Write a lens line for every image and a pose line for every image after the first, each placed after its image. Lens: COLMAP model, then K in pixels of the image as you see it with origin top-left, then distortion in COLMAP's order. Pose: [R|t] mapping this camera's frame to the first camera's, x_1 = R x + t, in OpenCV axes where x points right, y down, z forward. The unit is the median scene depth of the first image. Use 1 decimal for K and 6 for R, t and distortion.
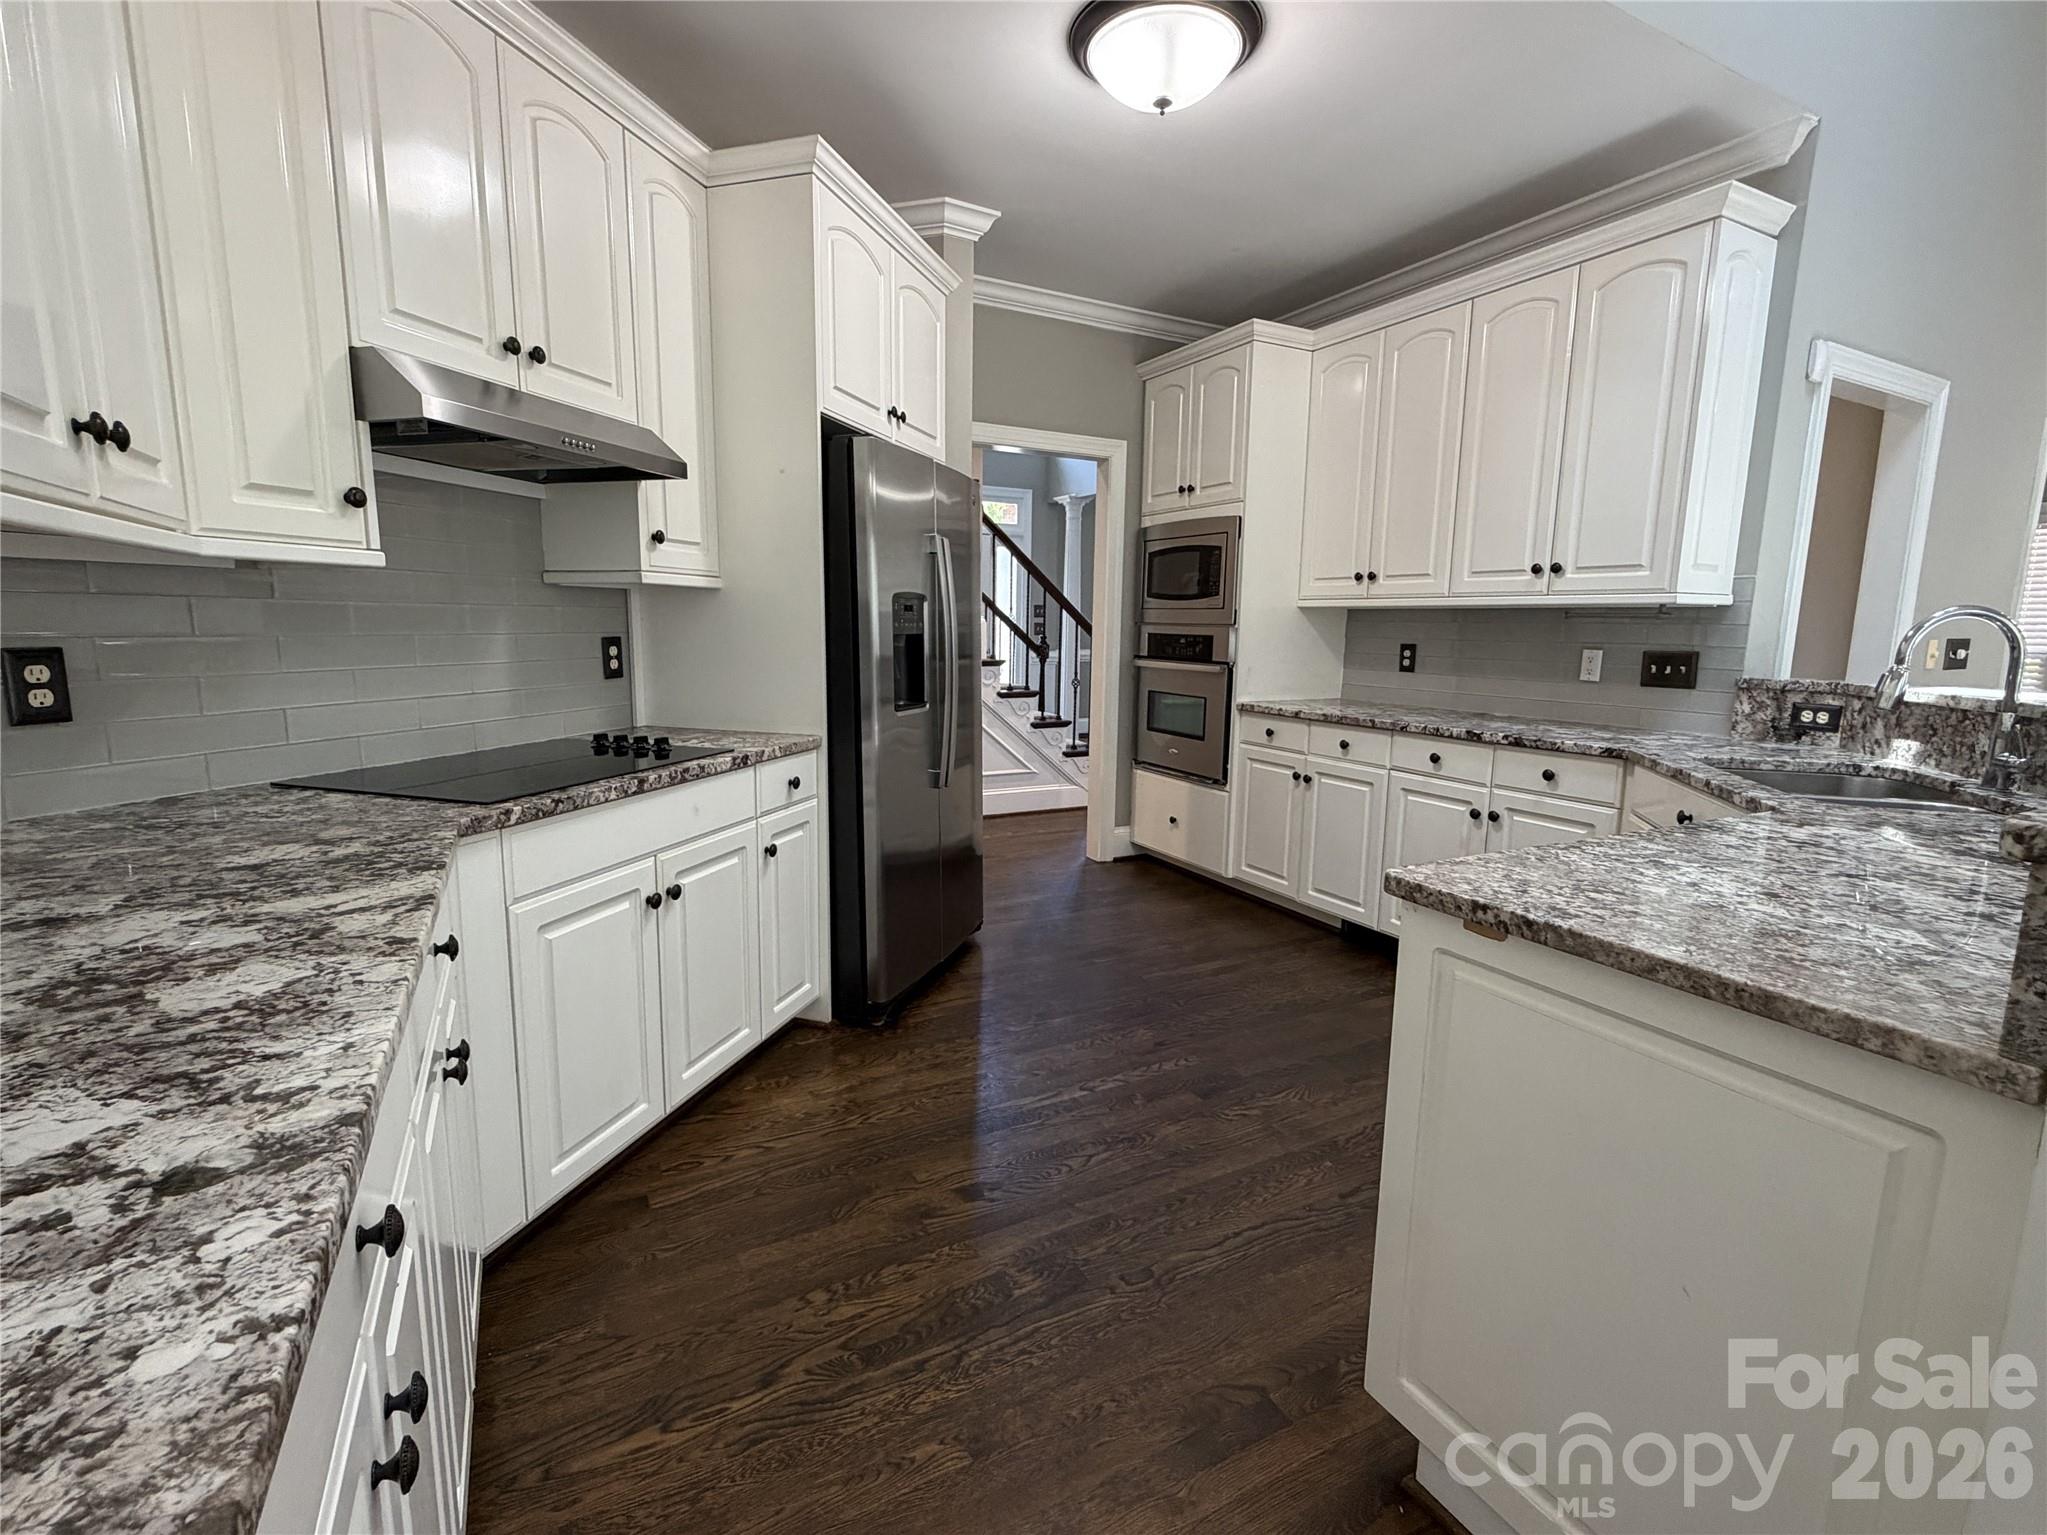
lens RADIAL K [[919.5, 0, 1023.5], [0, 919.5, 767.5], [0, 0, 1]] dist [0.002371, -0.000330]
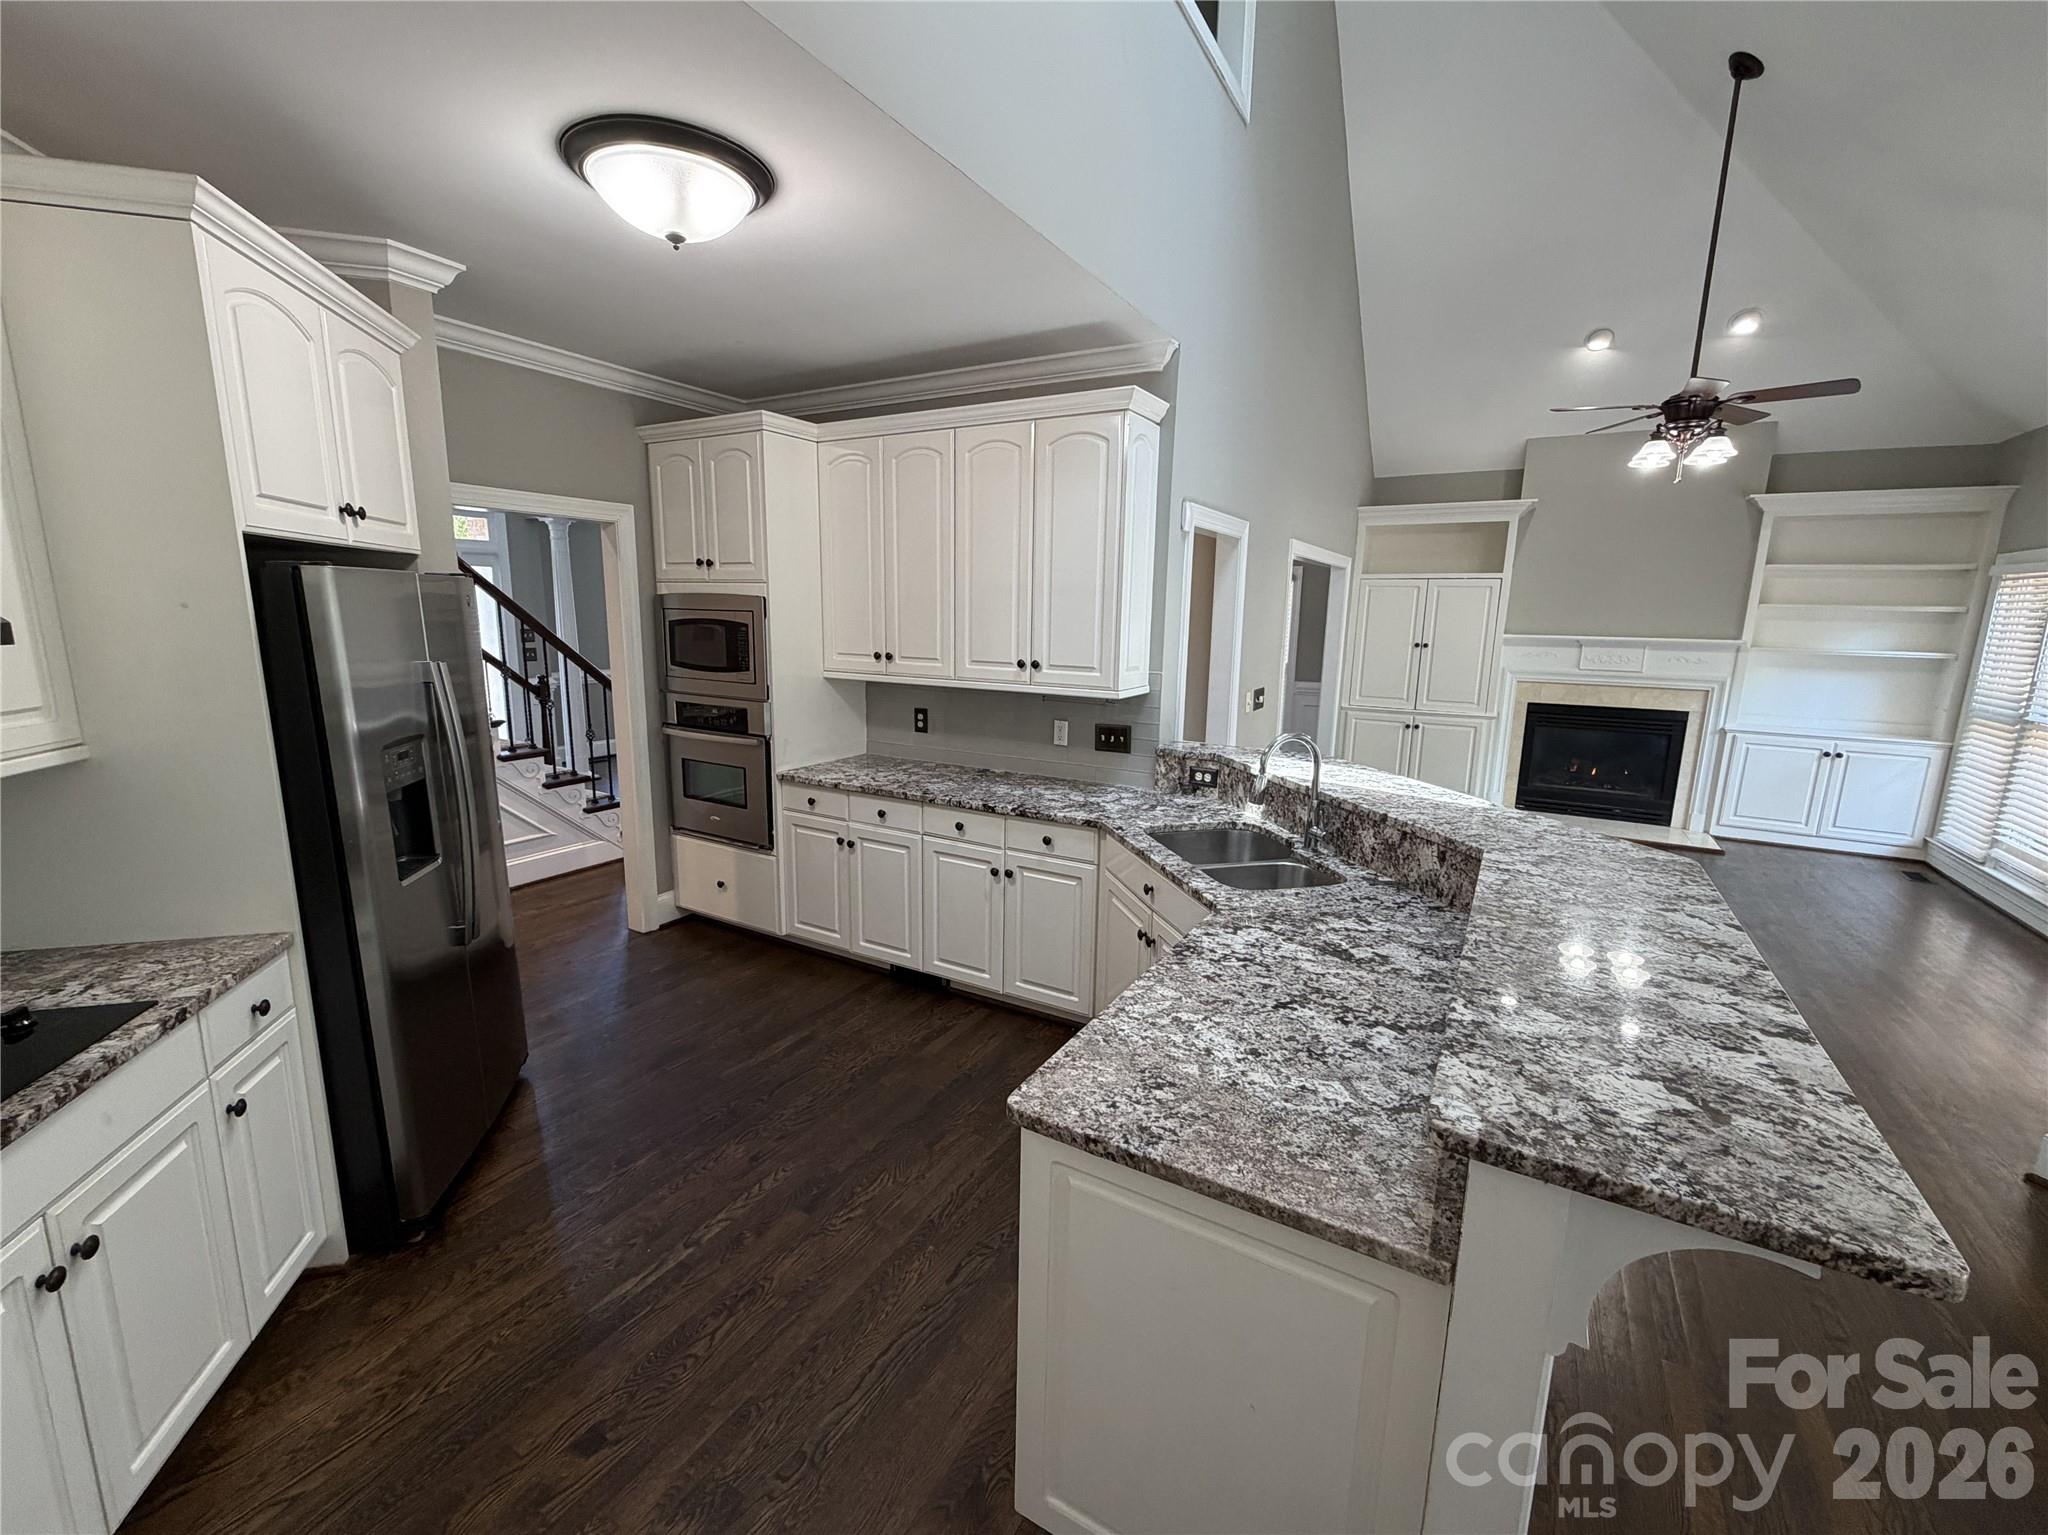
lens RADIAL K [[846.5, 0, 1017.3], [0, 846.5, 769.0], [0, 0, 1]] dist [0.000782, -0.000248]
pose [[0.851856, -0.096411, 0.514827, -0.042596], [0.075503, 0.995250, 0.061449, -0.153015], [-0.518306, -0.013475, 0.855089, 0.038474]]
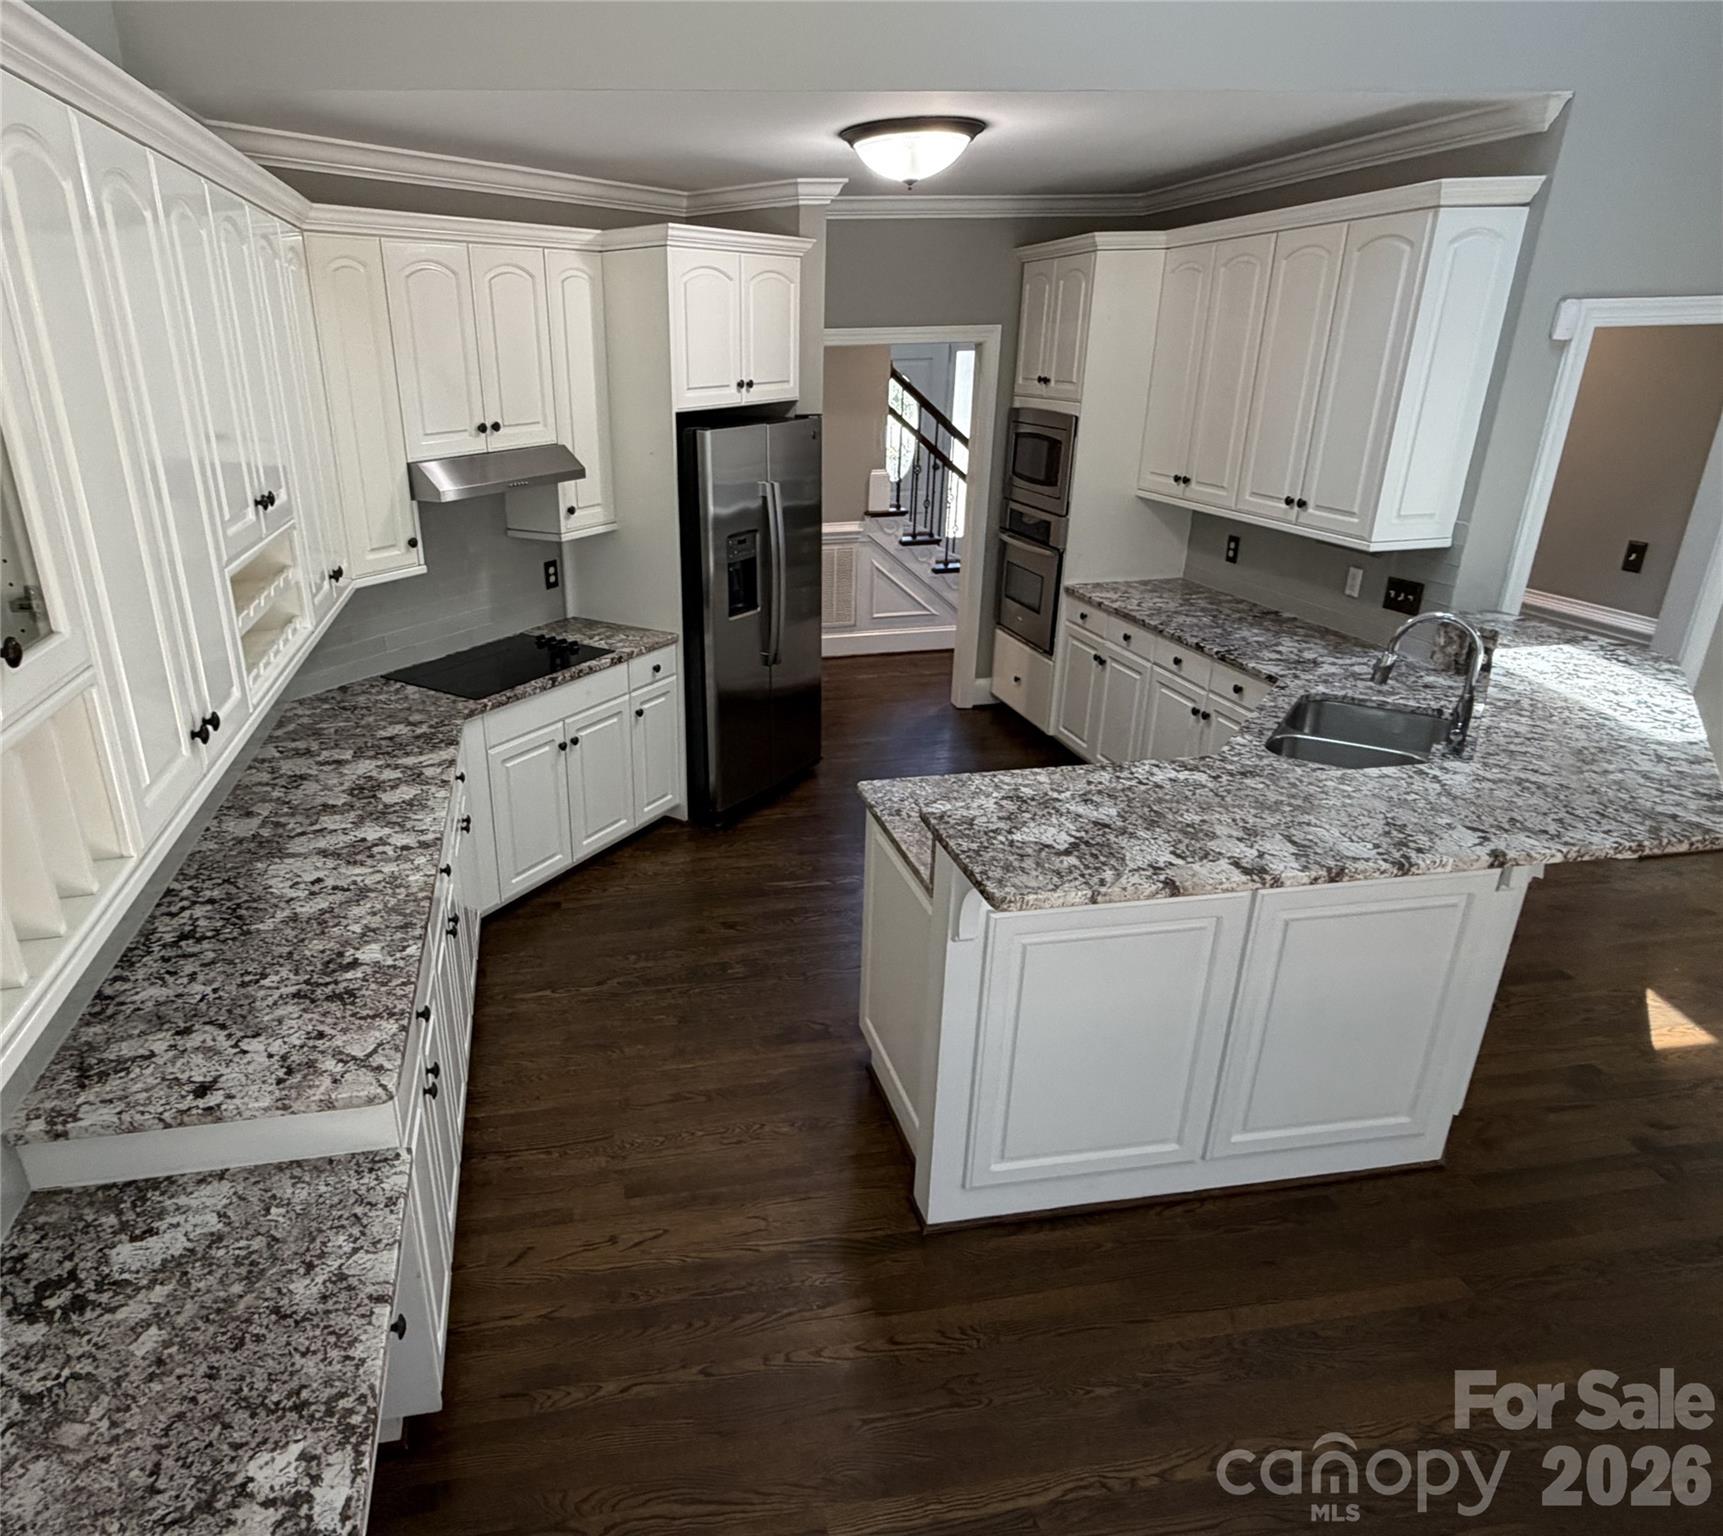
lens RADIAL K [[1067.8, 0, 716.9], [0, 1067.8, 766.7], [0, 0, 1]] dist [0.000041, -0.000576]
pose [[0.945604, 0.089184, -0.312858, 0.348452], [-0.018045, 0.974588, 0.223277, -0.186087], [0.324820, -0.205486, 0.923183, -0.536733]]
